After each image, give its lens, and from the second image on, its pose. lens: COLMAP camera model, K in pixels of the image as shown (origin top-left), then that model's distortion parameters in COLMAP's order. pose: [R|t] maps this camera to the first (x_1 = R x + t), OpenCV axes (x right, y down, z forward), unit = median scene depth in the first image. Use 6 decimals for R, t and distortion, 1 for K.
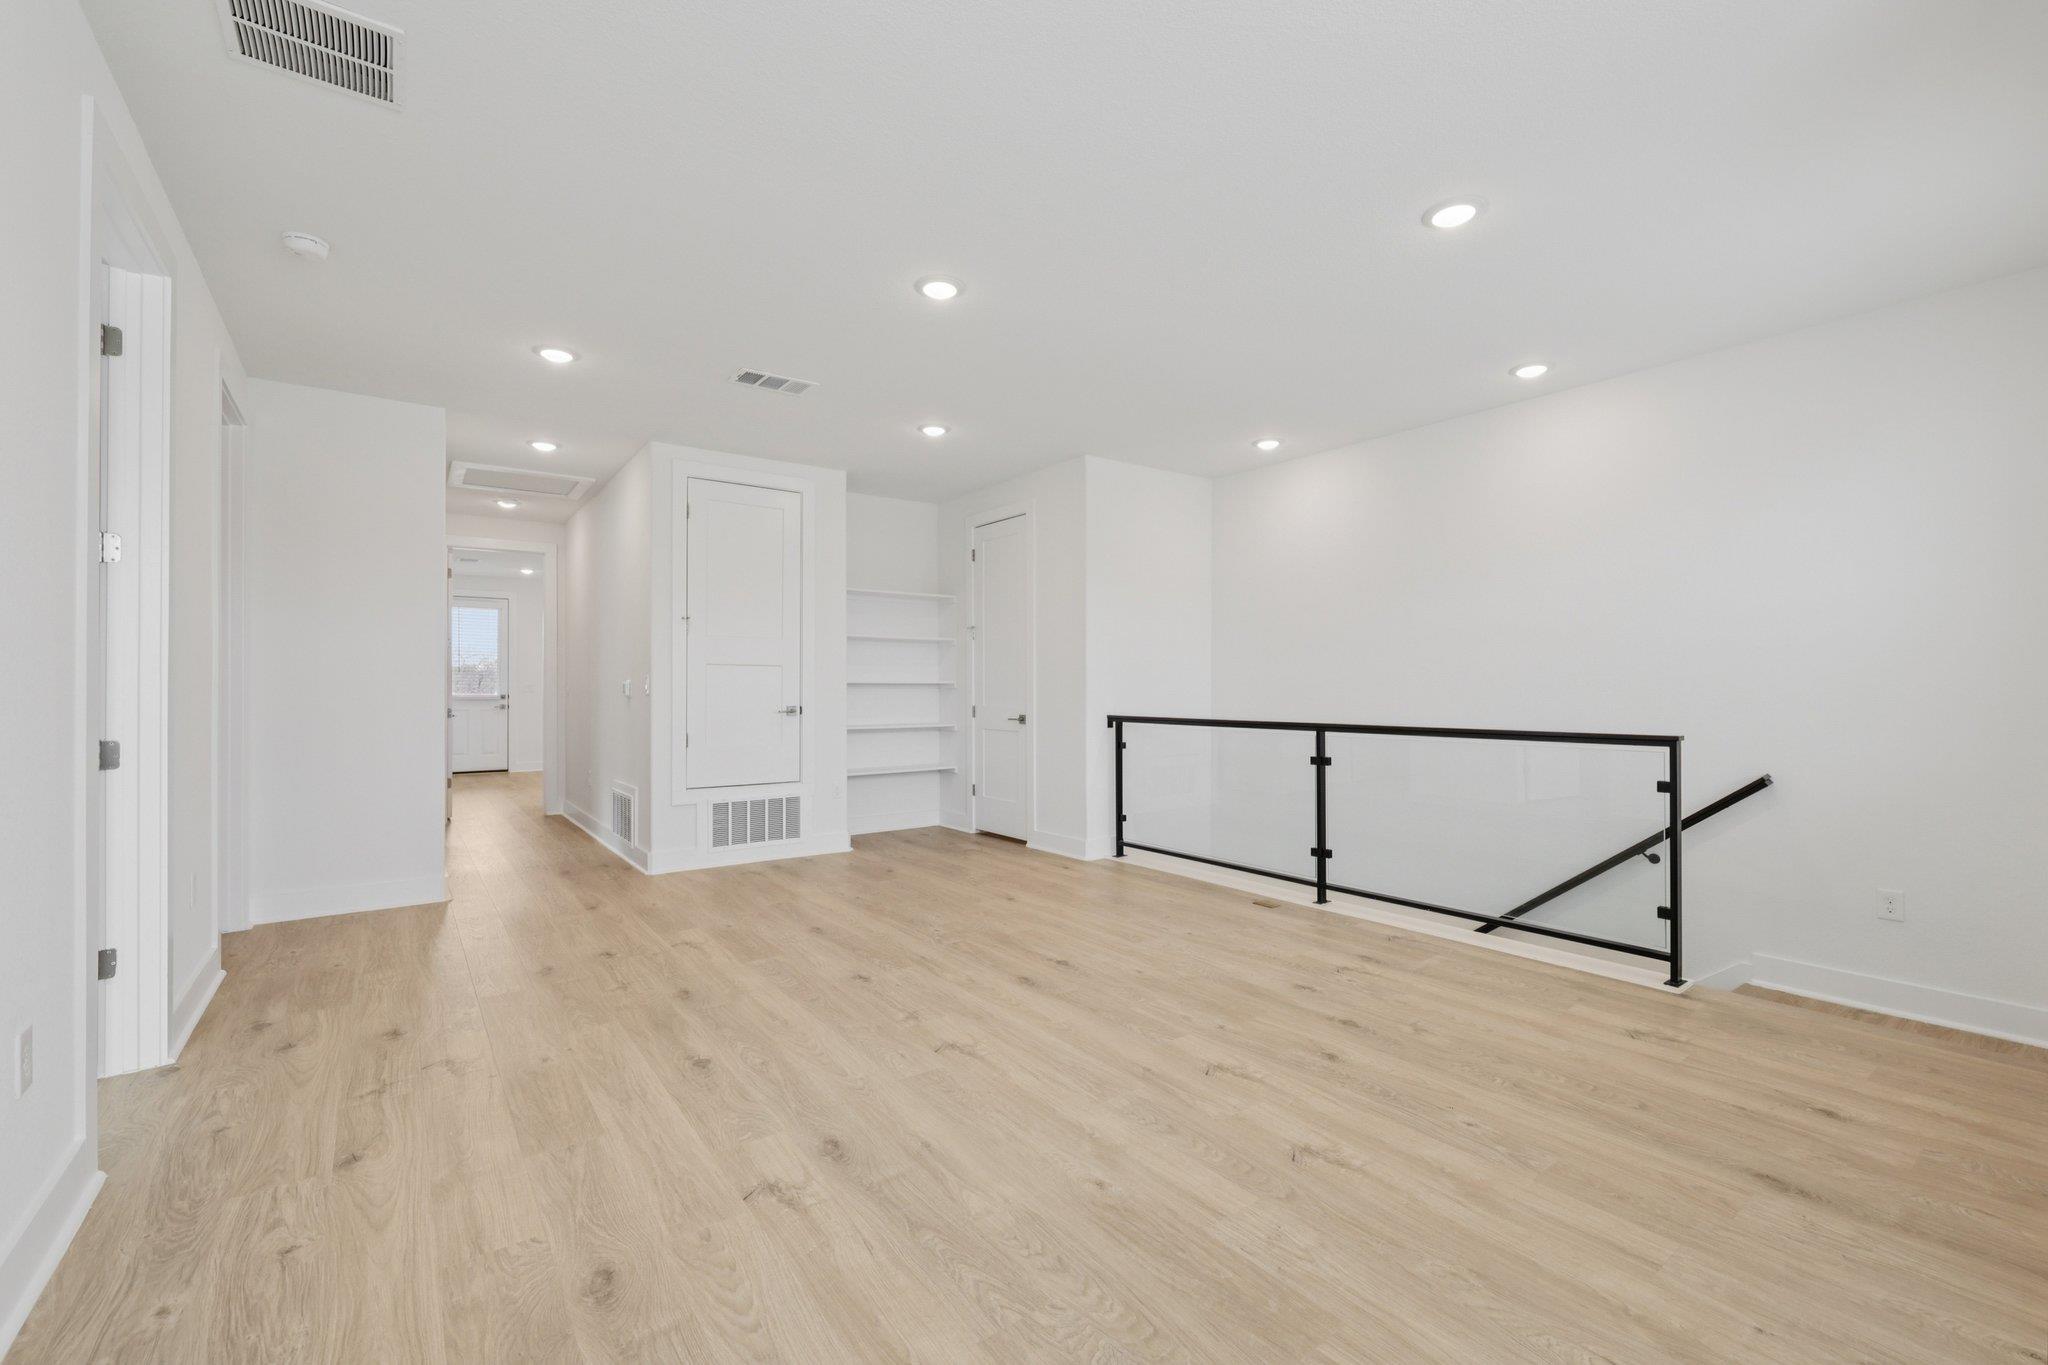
lens RADIAL K [[866.7, 0, 1027.5], [0, 866.7, 682.9], [0, 0, 1]] dist [-0.001198, 0.001010]
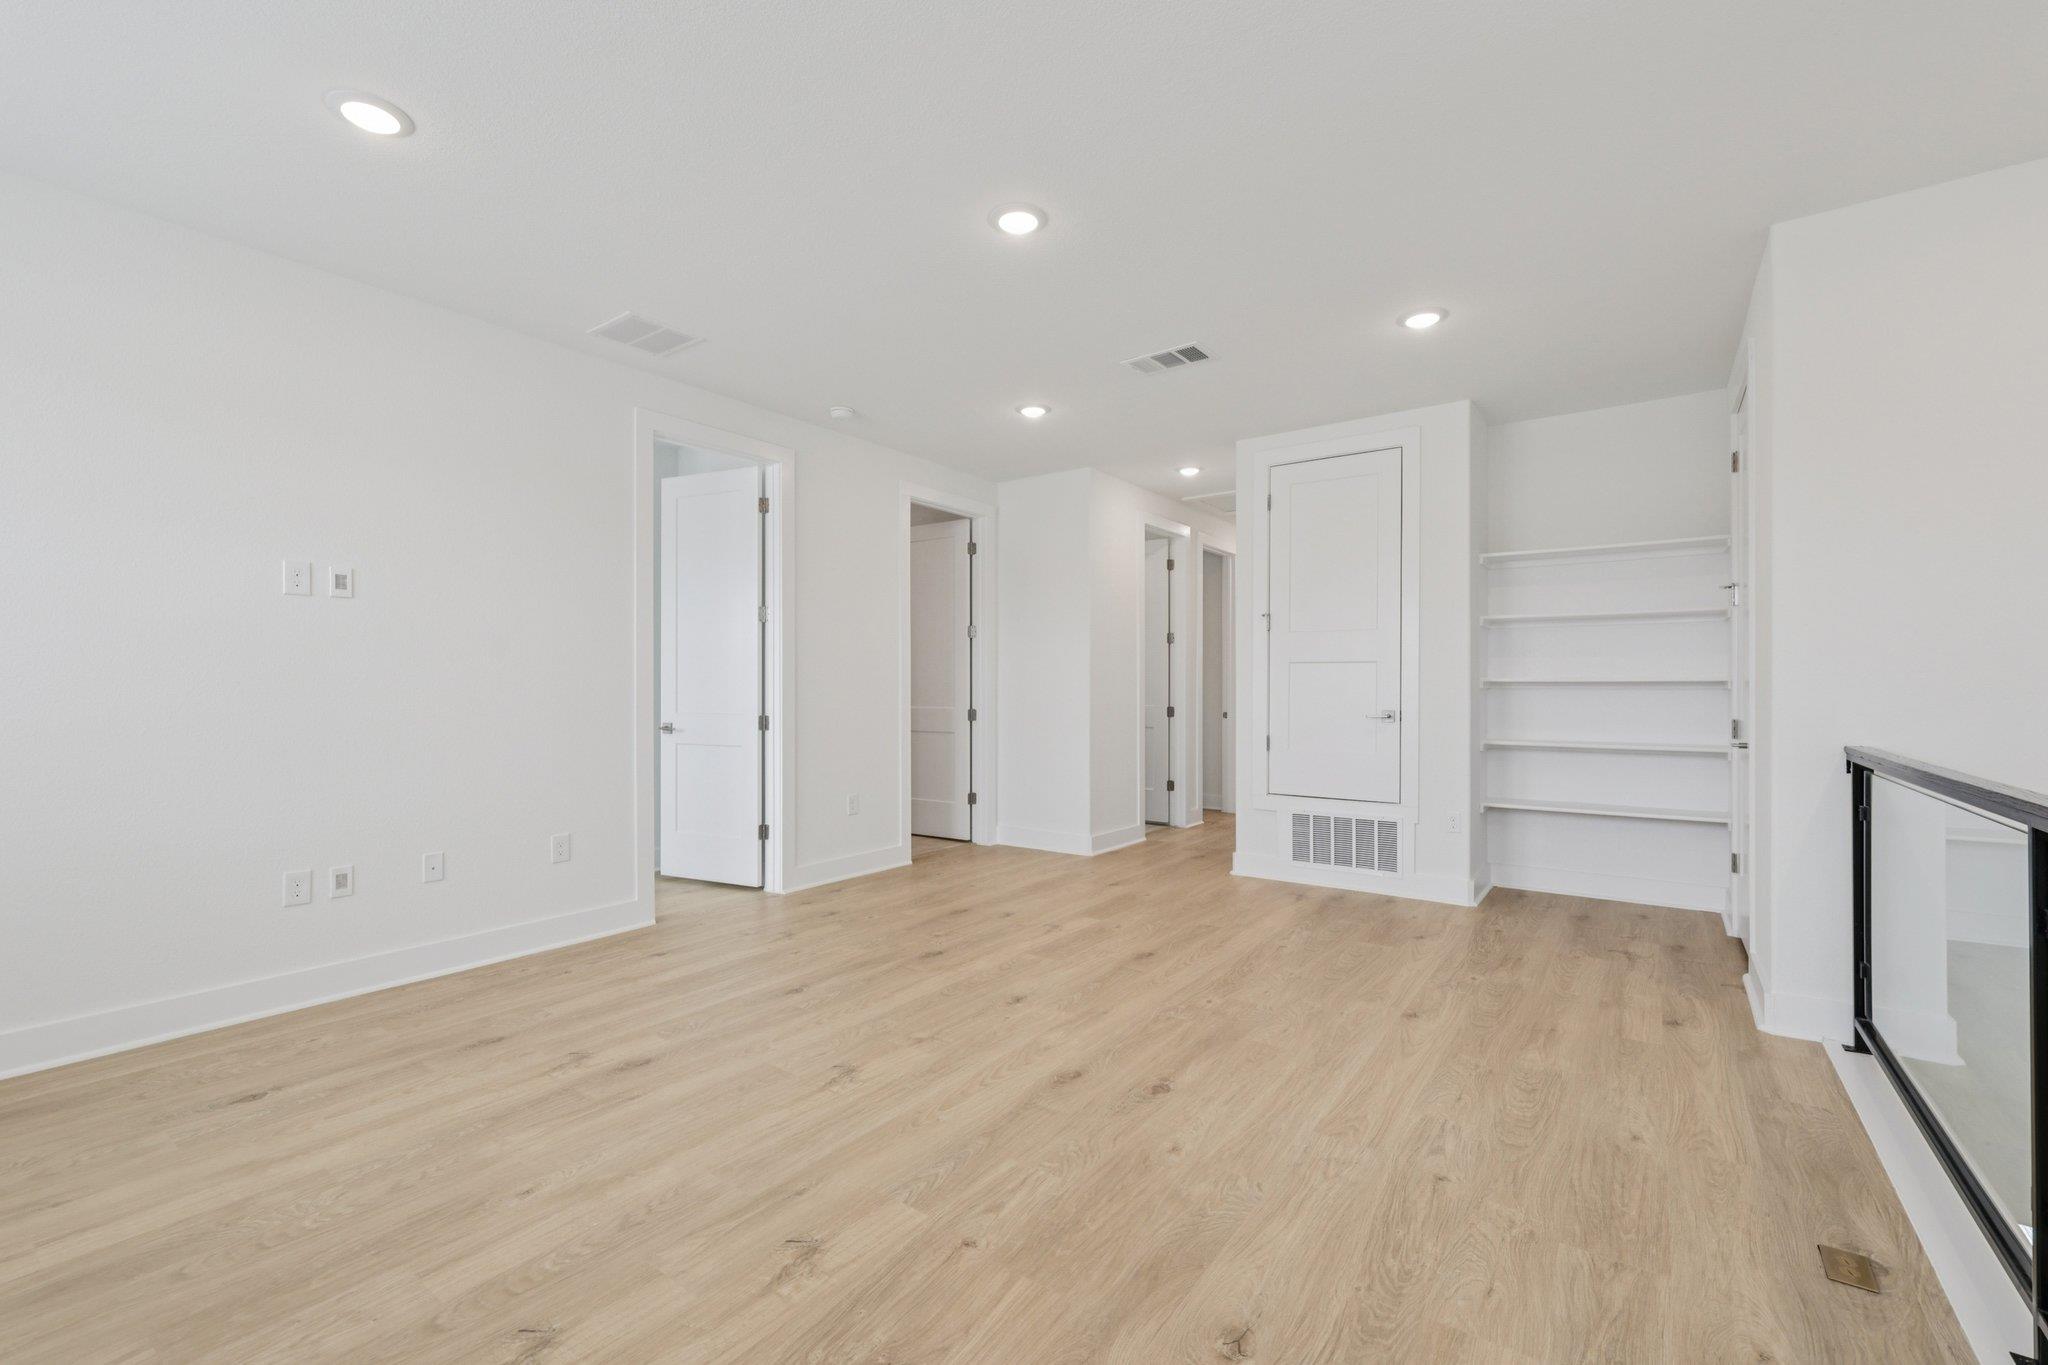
lens RADIAL K [[866.7, 0, 1016.5], [0, 866.7, 678.6], [0, 0, 1]] dist [-0.001198, 0.001010]
pose [[0.297814, -0.008772, -0.954584, 0.613945], [0.004471, 0.999960, -0.007794, 0.003255], [0.954613, -0.001947, 0.297841, 0.638453]]
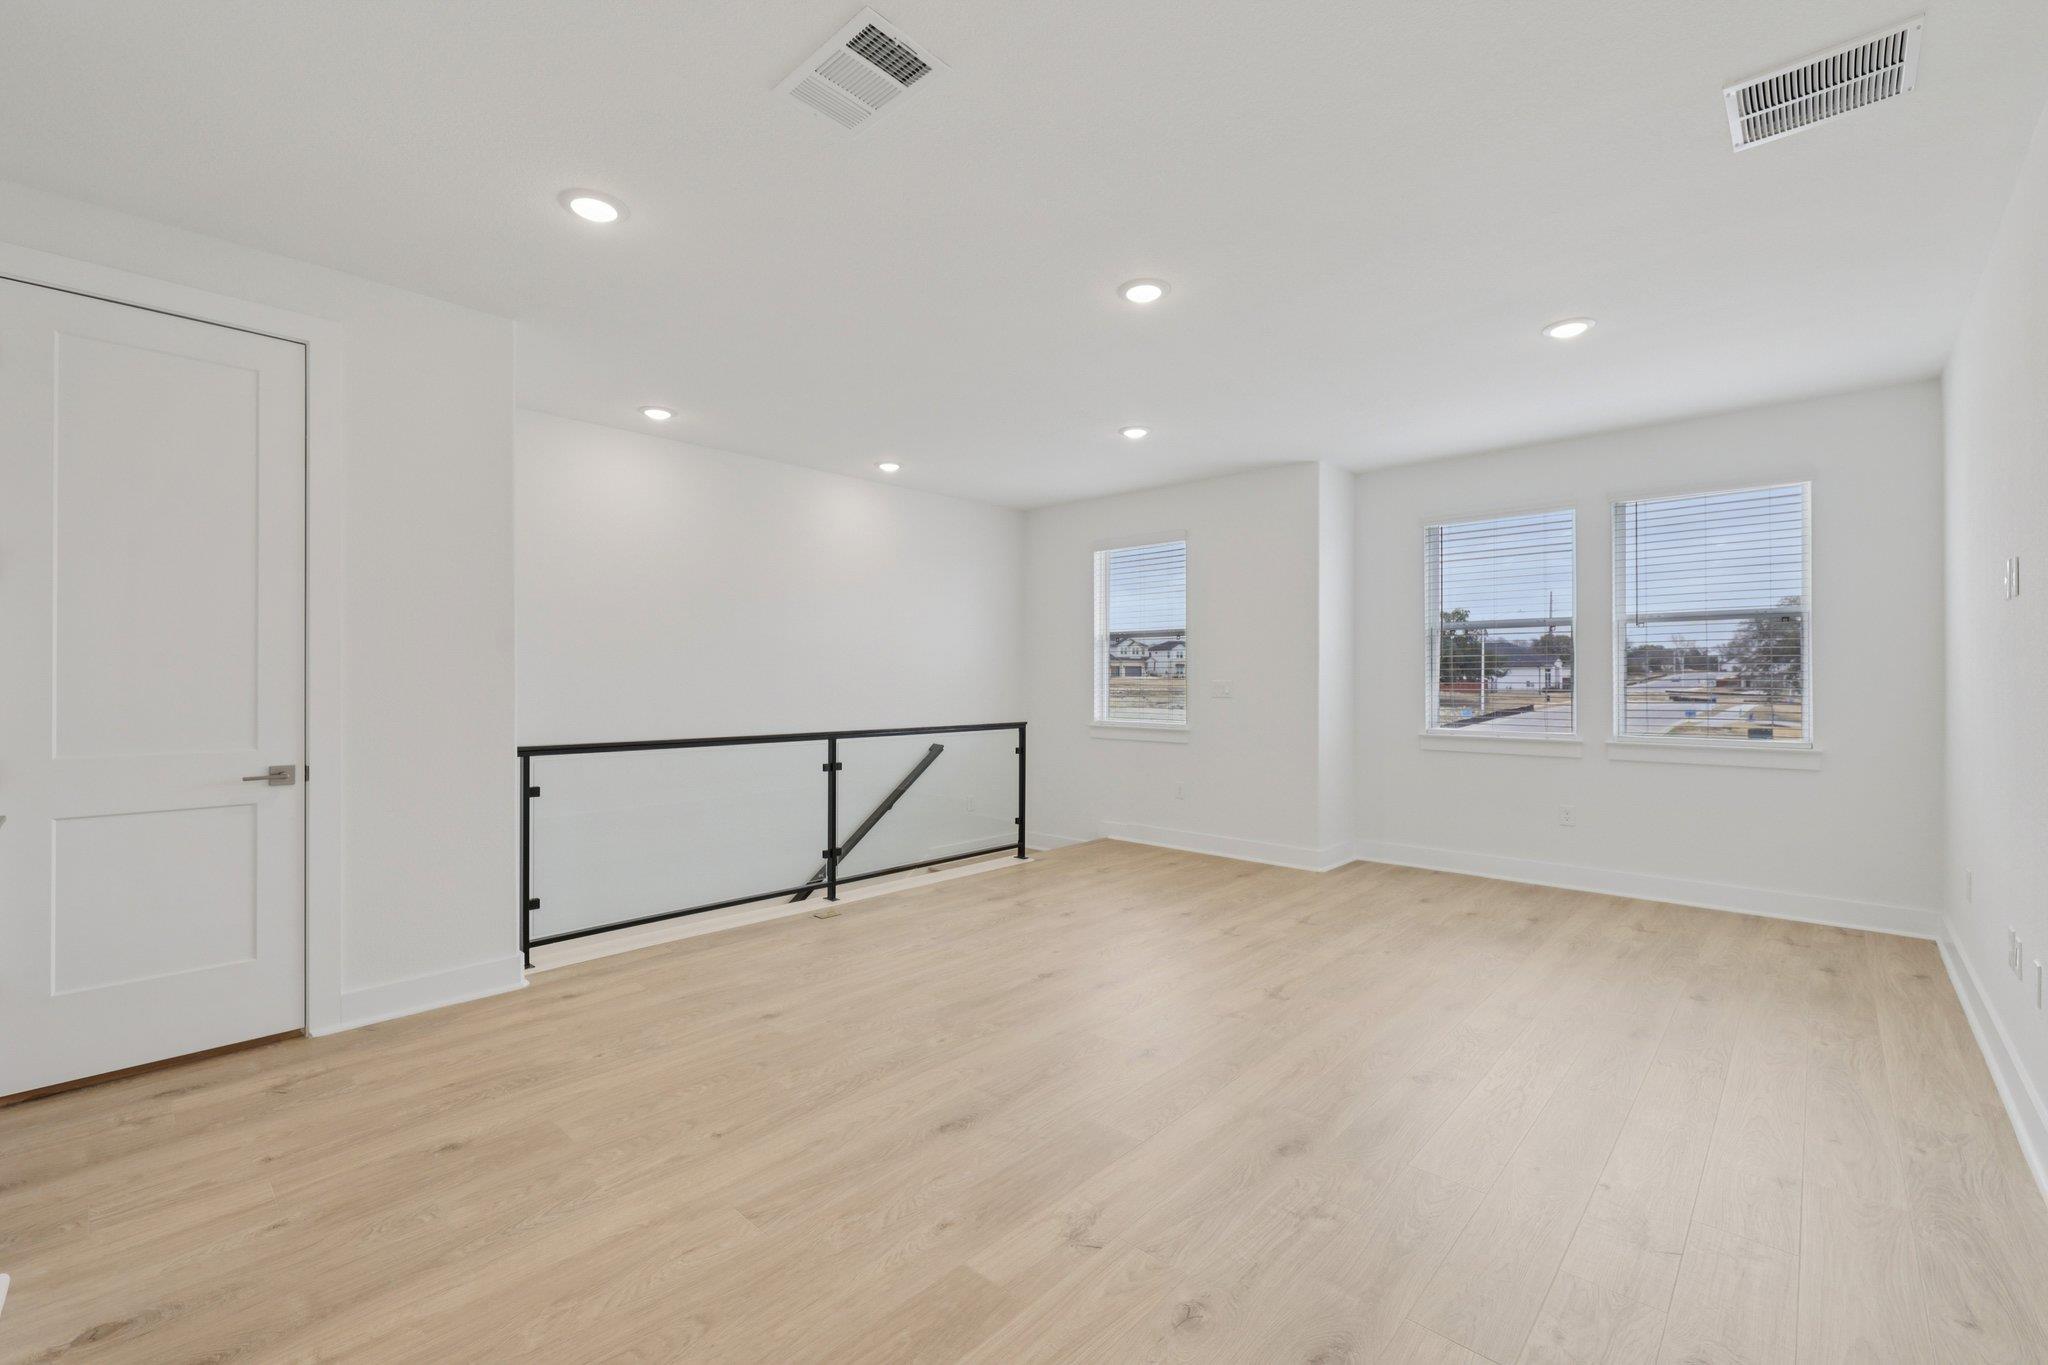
lens RADIAL K [[866.7, 0, 1032.1], [0, 866.7, 686.7], [0, 0, 1]] dist [-0.001198, 0.001010]
pose [[-0.194513, -0.002455, 0.980897, -0.873410], [-0.005415, 0.999984, 0.001428, -0.012927], [-0.980885, -0.005034, -0.194523, 1.124275]]
